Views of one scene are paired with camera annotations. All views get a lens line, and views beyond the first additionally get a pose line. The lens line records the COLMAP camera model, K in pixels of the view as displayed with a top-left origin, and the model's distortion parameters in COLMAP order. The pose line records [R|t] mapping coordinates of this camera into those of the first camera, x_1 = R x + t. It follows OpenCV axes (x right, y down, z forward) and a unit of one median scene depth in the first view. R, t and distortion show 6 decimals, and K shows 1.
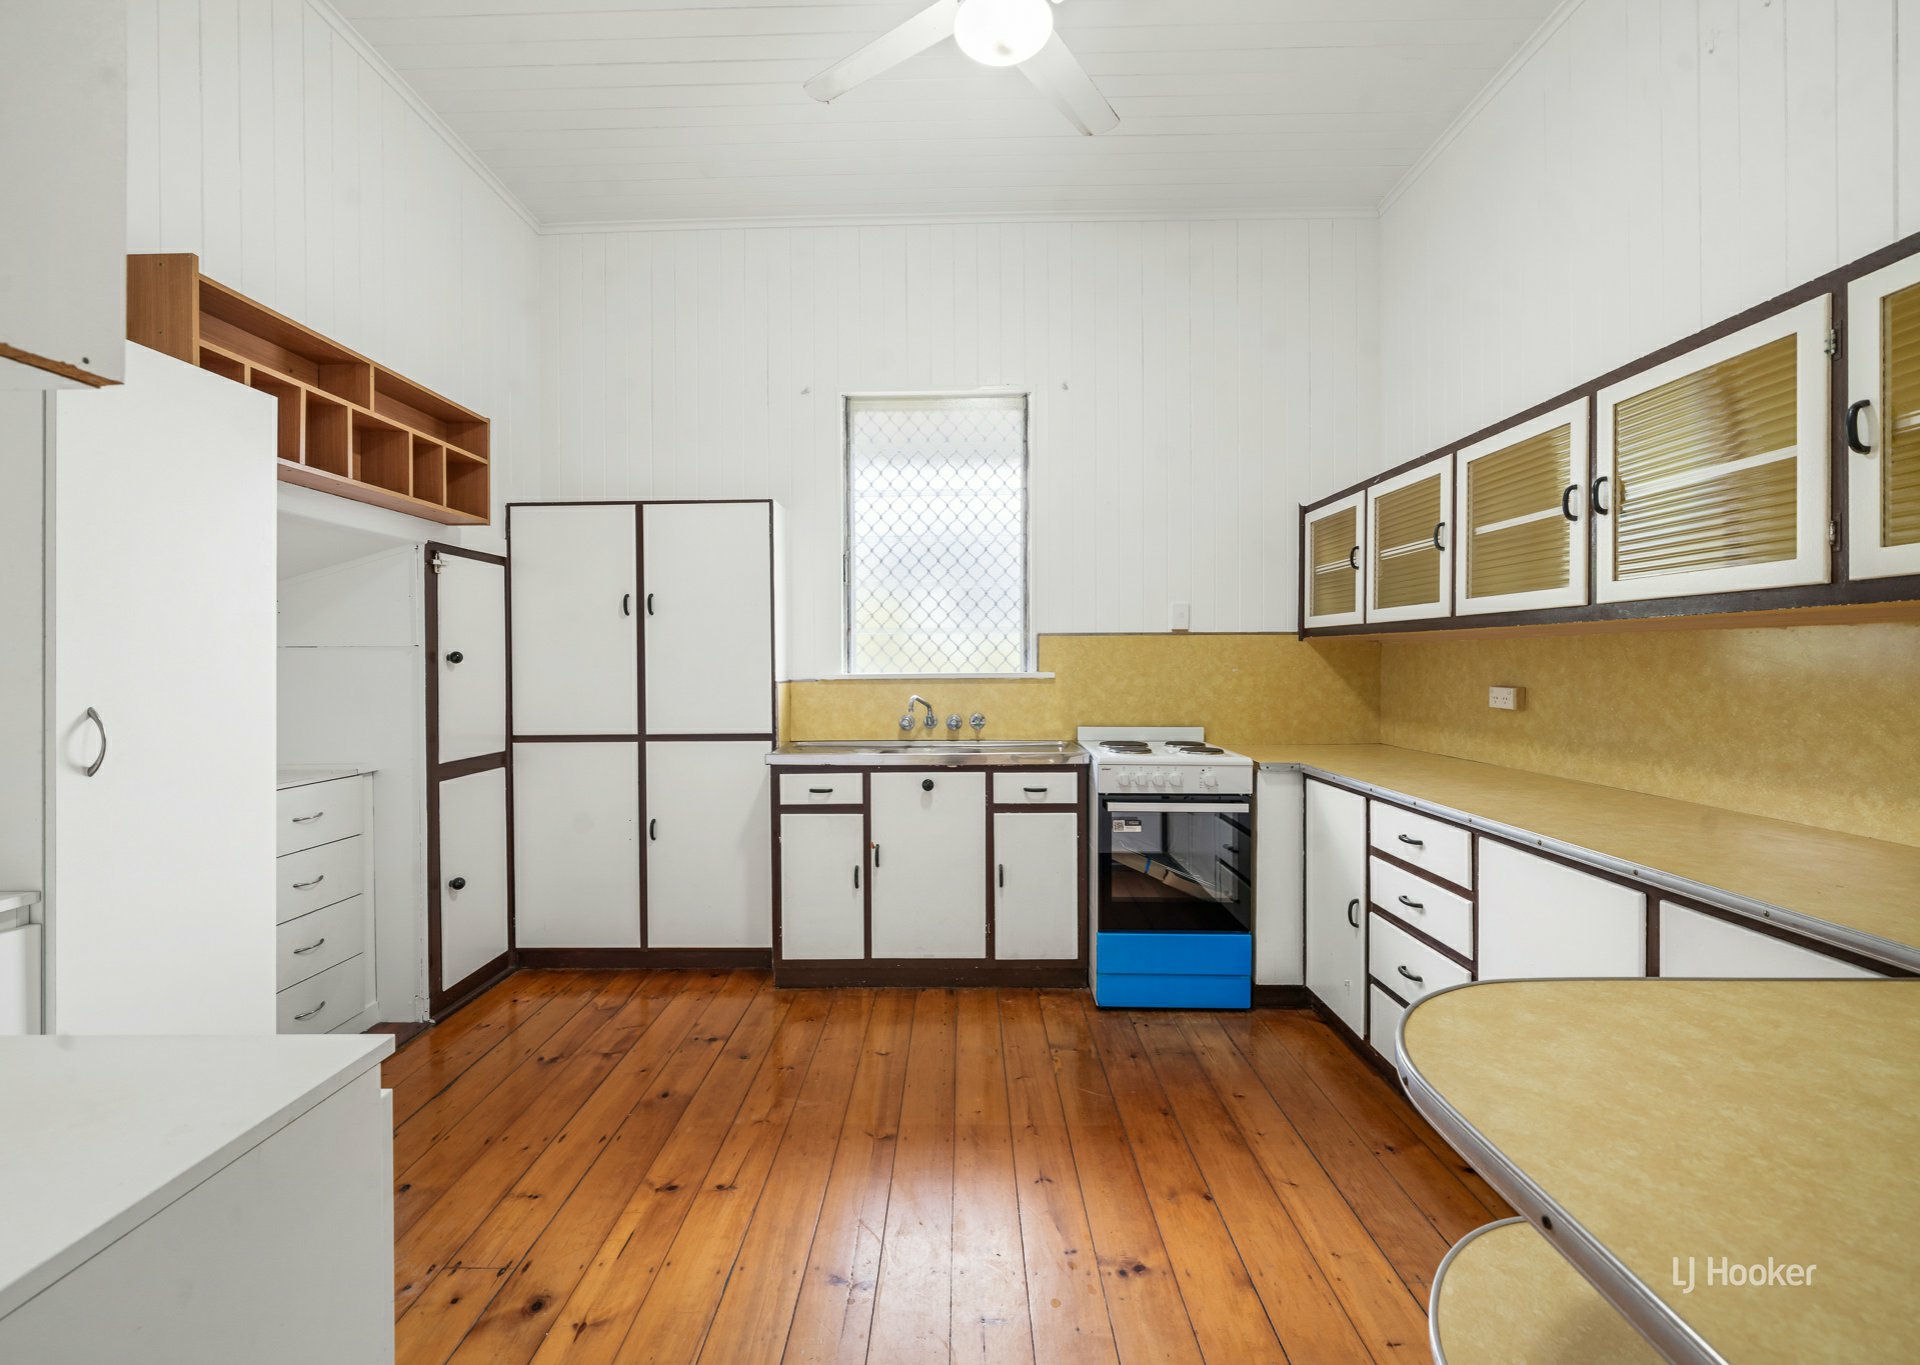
lens RADIAL K [[774.6, 0, 958.4], [0, 774.6, 666.9], [0, 0, 1]] dist [-0.000083, -0.000025]
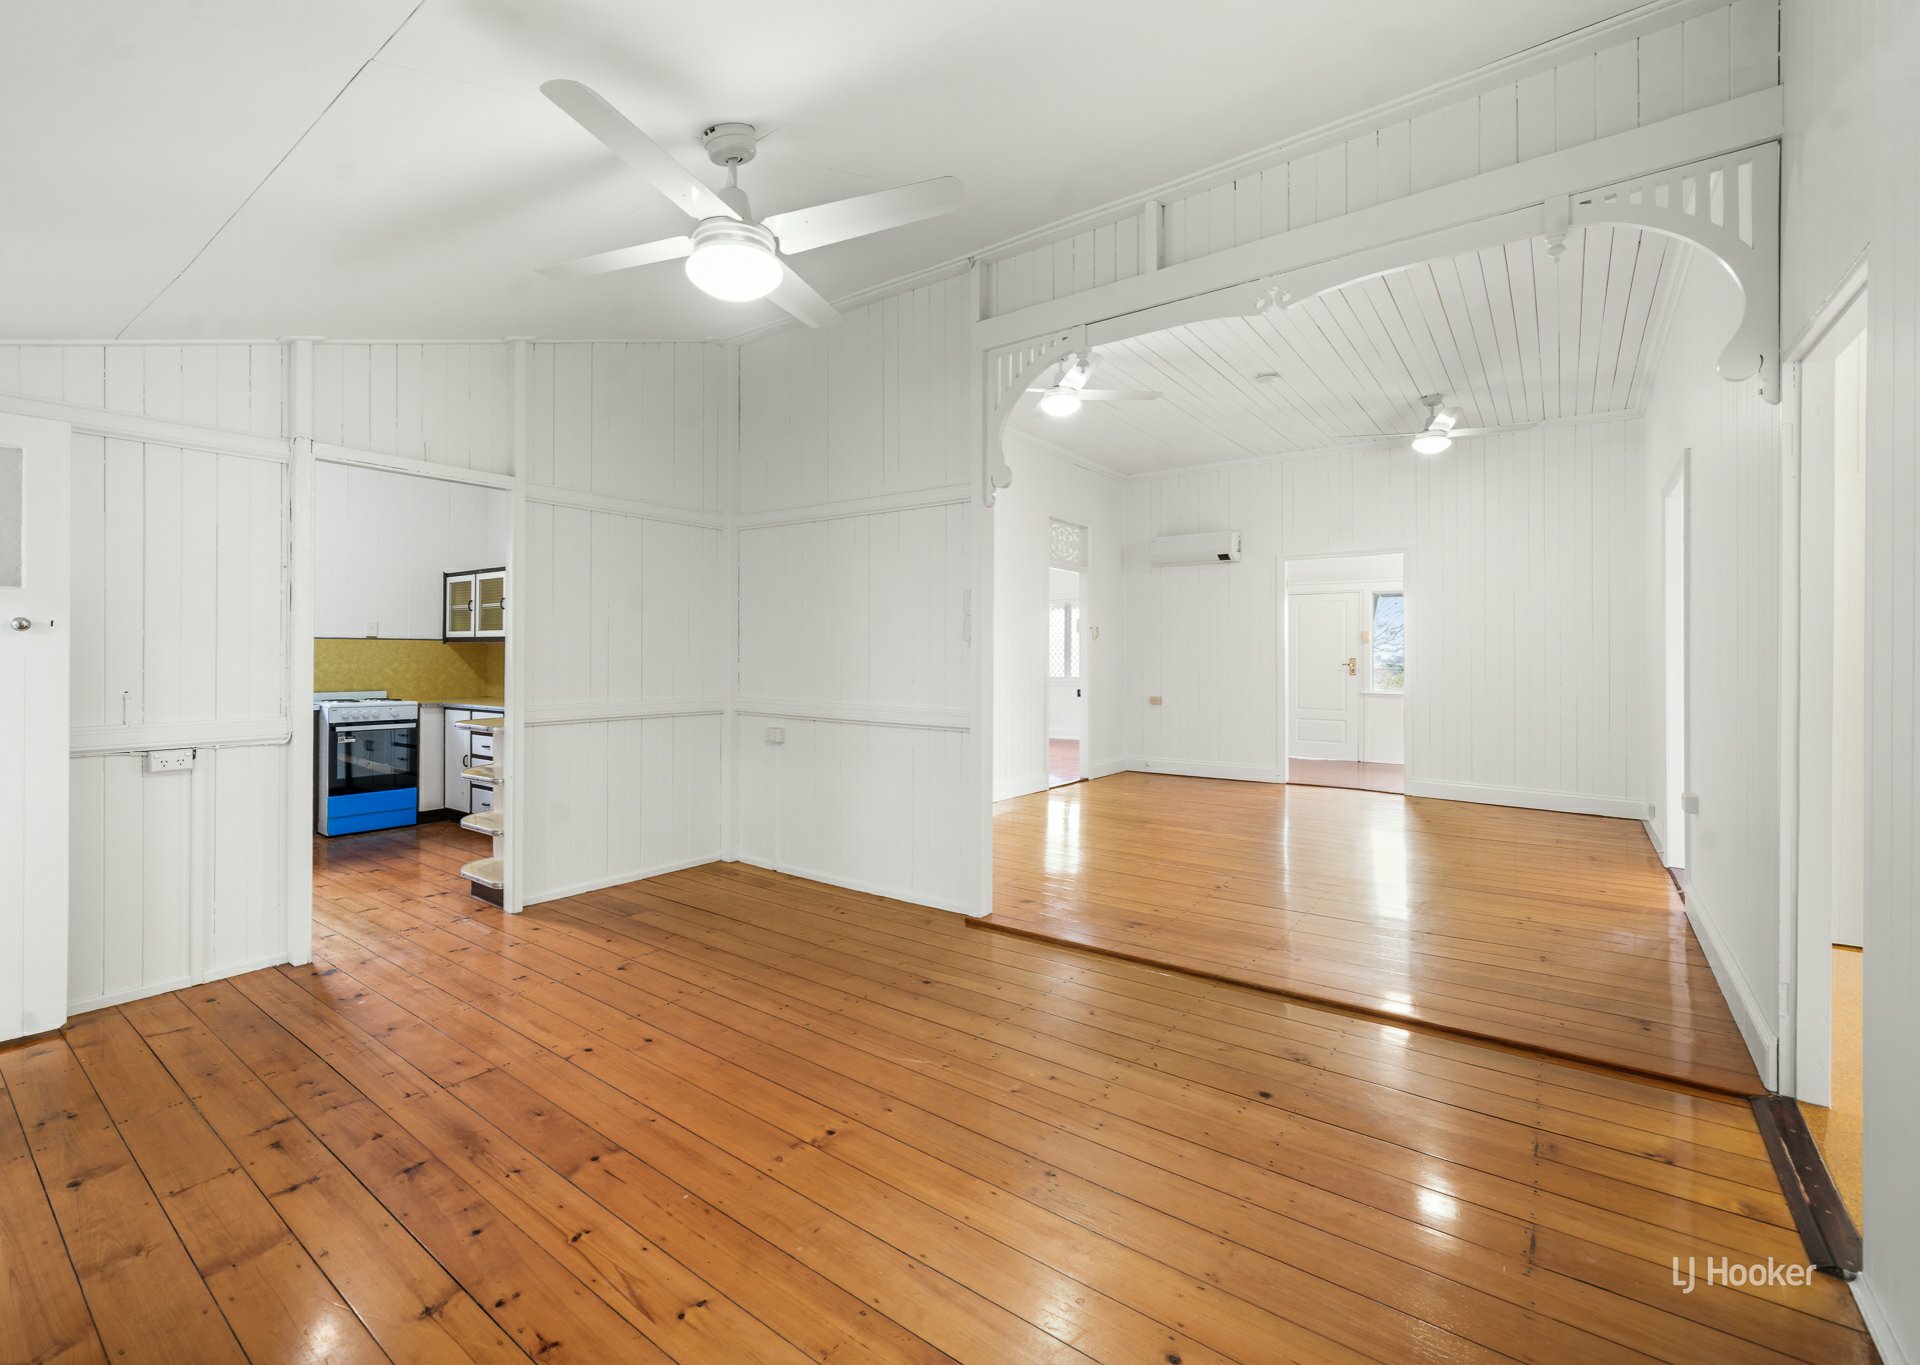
lens RADIAL K [[829.5, 0, 927.5], [0, 829.5, 651.8], [0, 0, 1]] dist [0.000707, 0.000021]
pose [[0.597711, 0.007706, 0.801675, -0.564537], [0.004090, 0.999911, -0.012661, 0.019194], [-0.801701, 0.010847, 0.597627, -1.370117]]
